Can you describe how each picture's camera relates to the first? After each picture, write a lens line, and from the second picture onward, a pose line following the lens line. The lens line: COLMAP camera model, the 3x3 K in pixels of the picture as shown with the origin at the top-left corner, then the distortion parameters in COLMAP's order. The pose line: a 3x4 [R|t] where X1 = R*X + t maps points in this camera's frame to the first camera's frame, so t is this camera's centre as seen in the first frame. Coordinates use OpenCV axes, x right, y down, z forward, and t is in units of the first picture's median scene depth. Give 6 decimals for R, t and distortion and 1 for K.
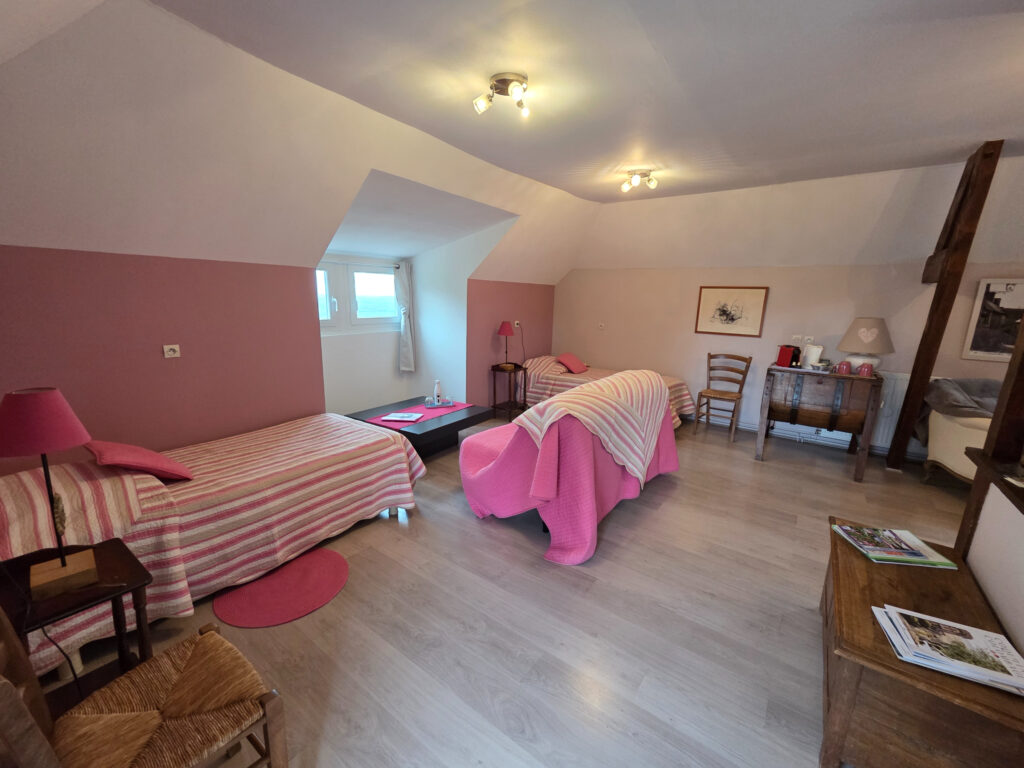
lens RADIAL K [[419.2, 0, 505.8], [0, 419.2, 387.0], [0, 0, 1]] dist [0.003539, 0.000350]
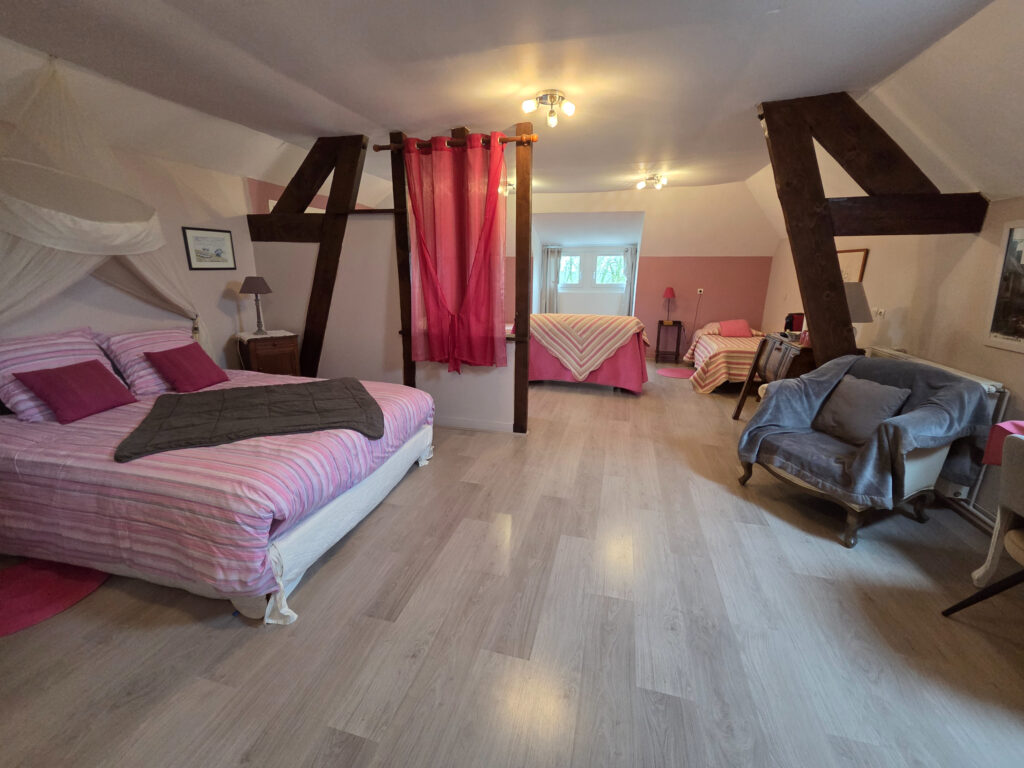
lens RADIAL K [[419.2, 0, 509.4], [0, 419.2, 382.6], [0, 0, 1]] dist [0.003539, 0.000350]
pose [[0.372079, 0.221192, -0.901461, 1.797468], [-0.192082, 0.968517, 0.158364, 0.033061], [0.908109, 0.114231, 0.402852, 0.086345]]
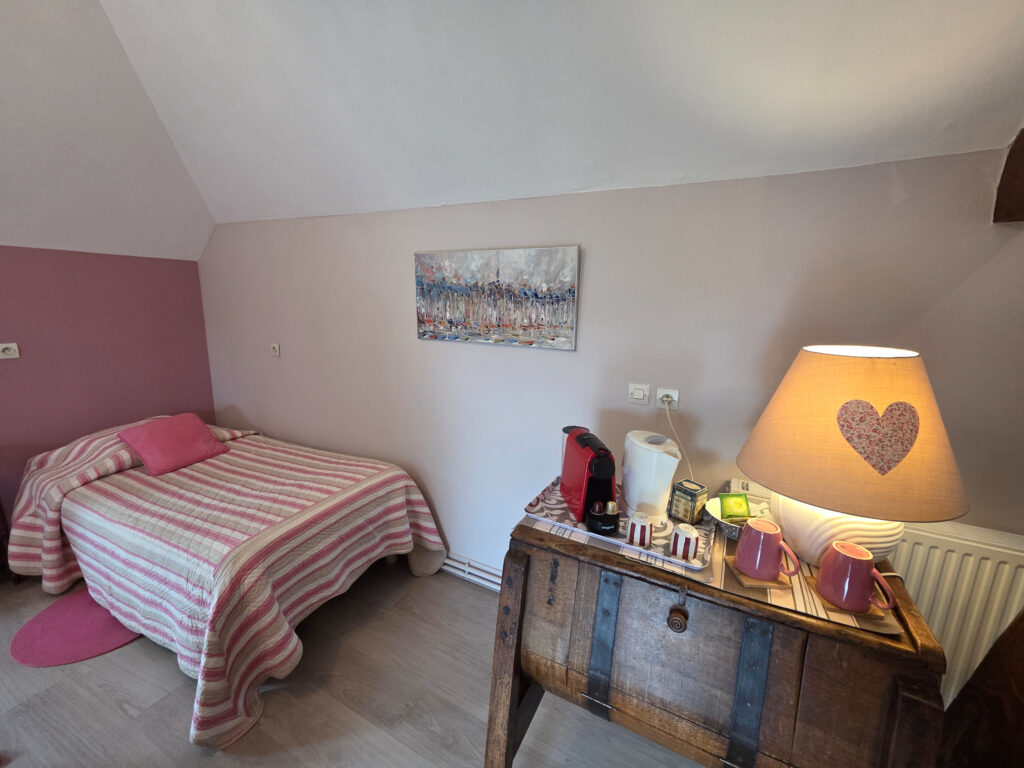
lens RADIAL K [[419.2, 0, 516.6], [0, 419.2, 386.6], [0, 0, 1]] dist [0.003539, 0.000350]
pose [[0.987575, -0.046627, 0.150071, 0.818945], [0.045973, 0.998912, 0.007823, -0.188838], [-0.150272, -0.000827, 0.988644, 0.996484]]
